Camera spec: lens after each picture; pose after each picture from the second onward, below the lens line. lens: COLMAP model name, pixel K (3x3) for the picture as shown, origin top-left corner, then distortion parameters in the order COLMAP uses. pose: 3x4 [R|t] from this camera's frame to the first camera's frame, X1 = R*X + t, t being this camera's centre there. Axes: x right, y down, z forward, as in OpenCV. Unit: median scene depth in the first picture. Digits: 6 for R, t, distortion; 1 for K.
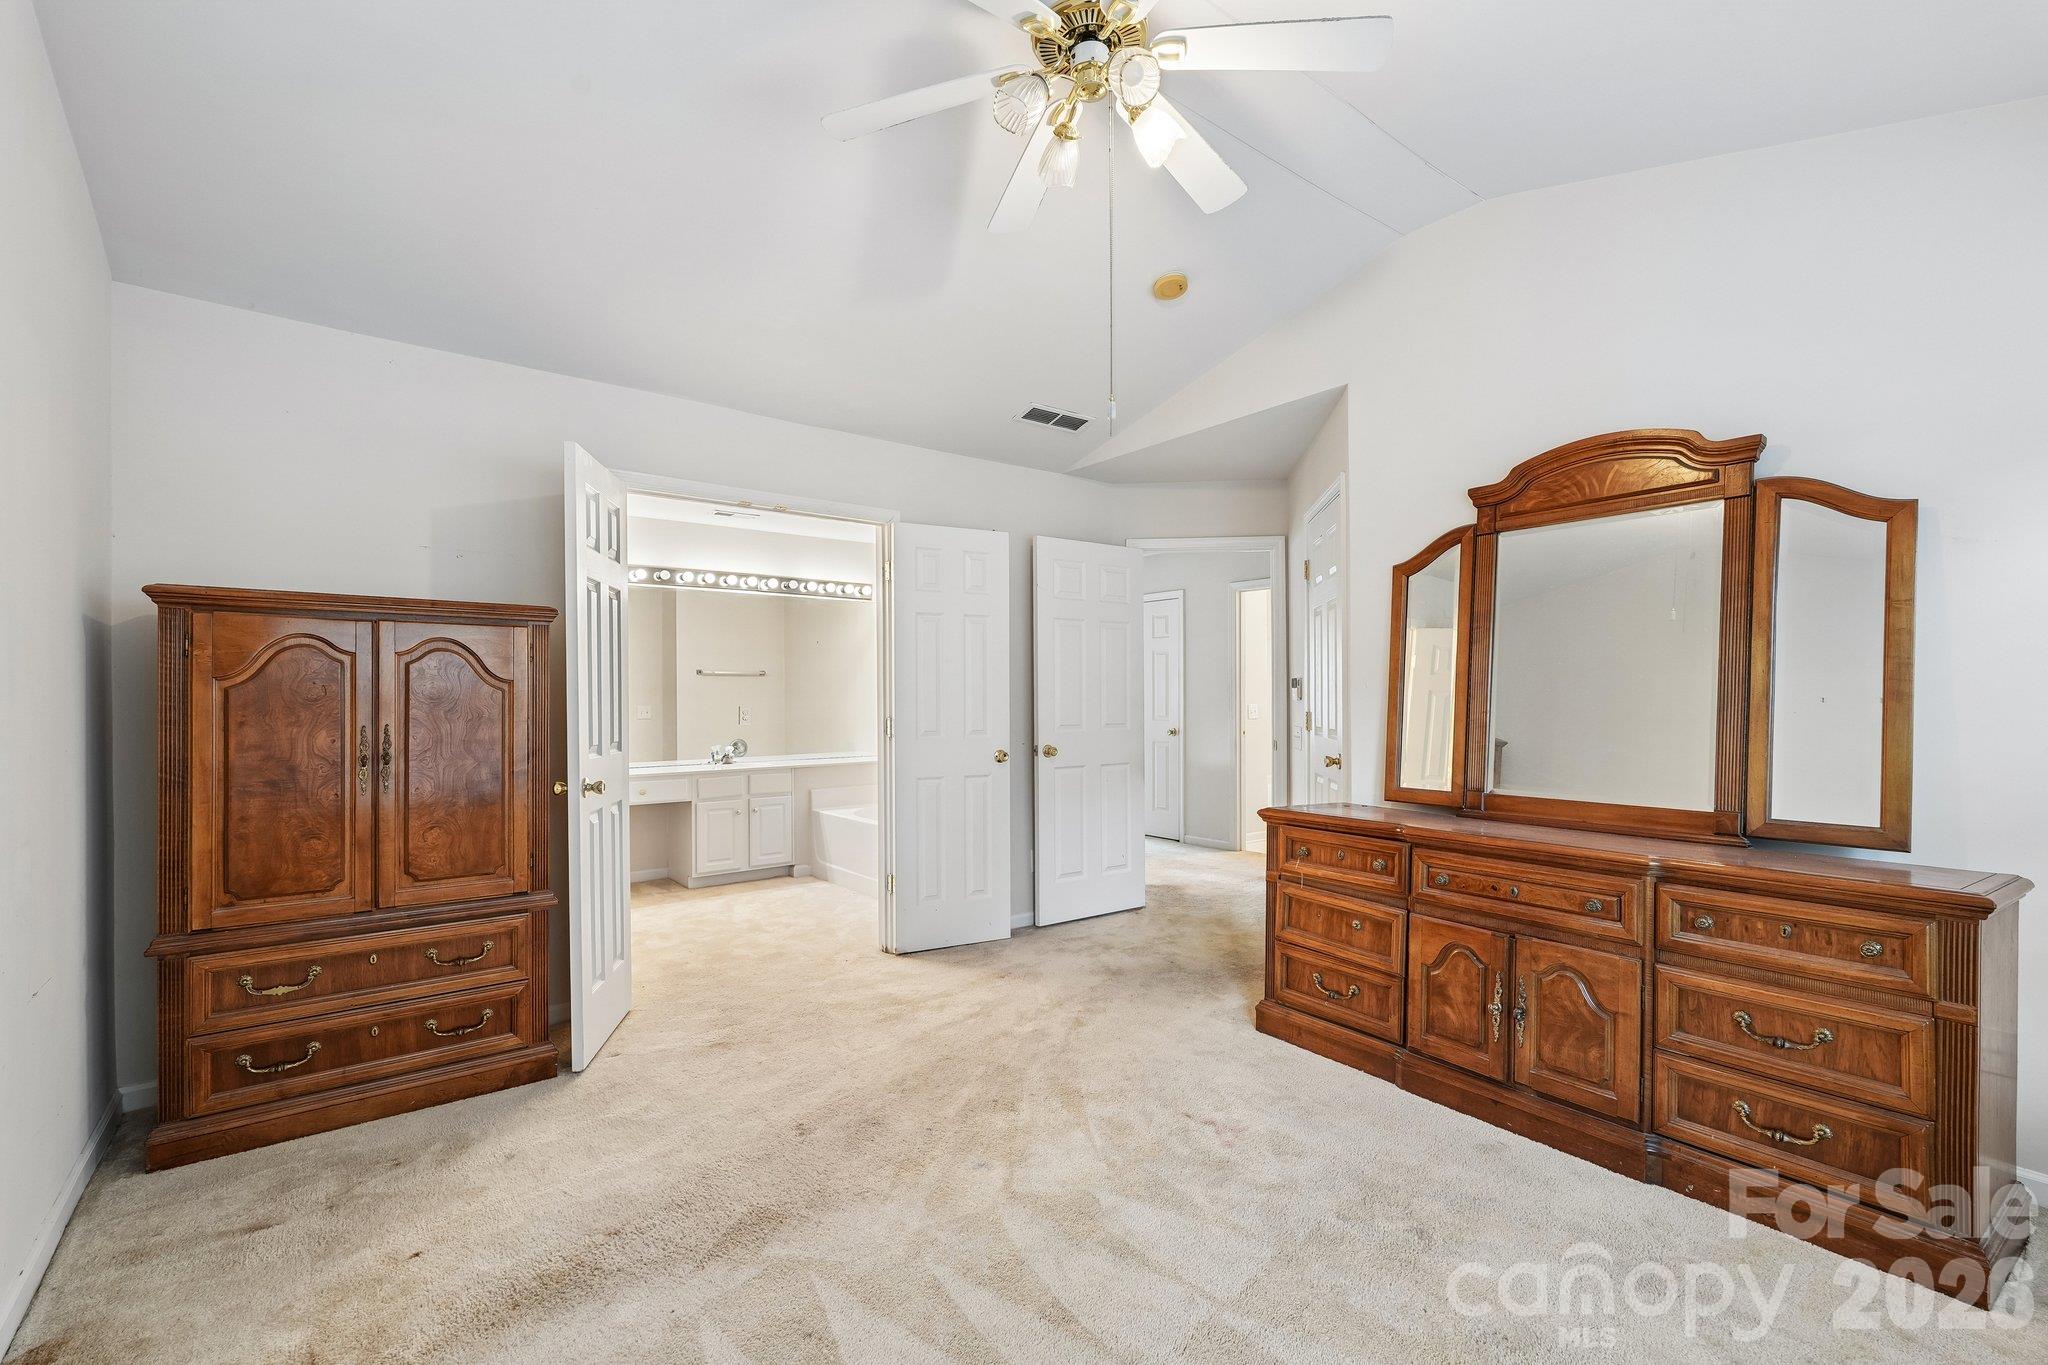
lens RADIAL K [[895.1, 0, 1047.4], [0, 895.1, 716.1], [0, 0, 1]] dist [0.000347, 0.002152]
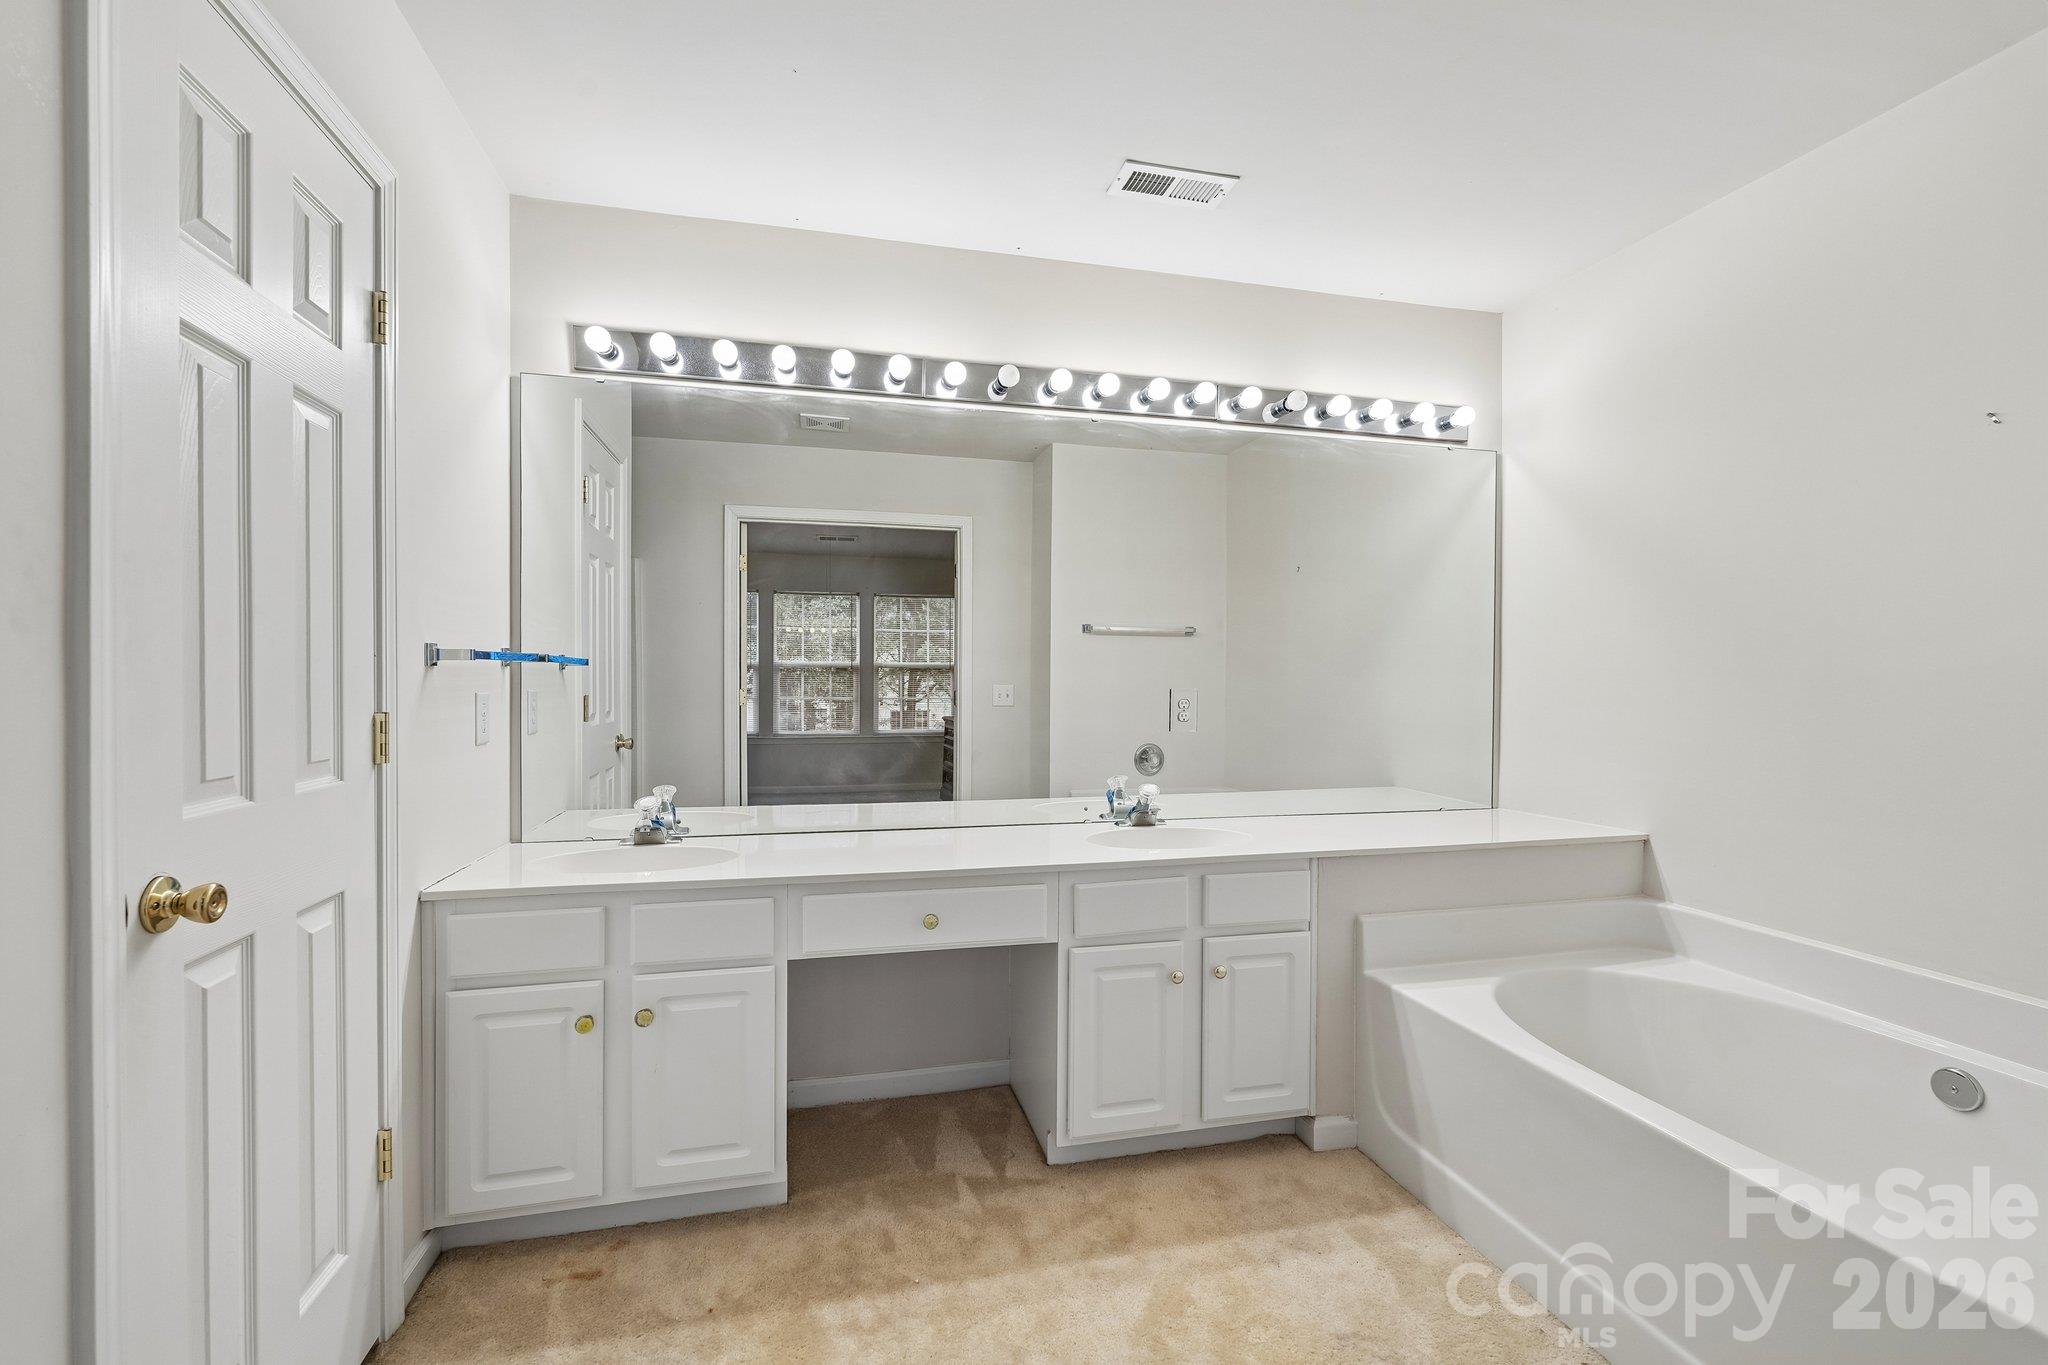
lens RADIAL K [[895.1, 0, 1030.0], [0, 895.1, 685.7], [0, 0, 1]] dist [0.000347, 0.002152]
pose [[0.904745, 0.007696, -0.425884, -0.234969], [-0.013447, 0.999854, -0.010497, -0.007363], [0.425742, 0.015224, 0.904717, 0.617693]]
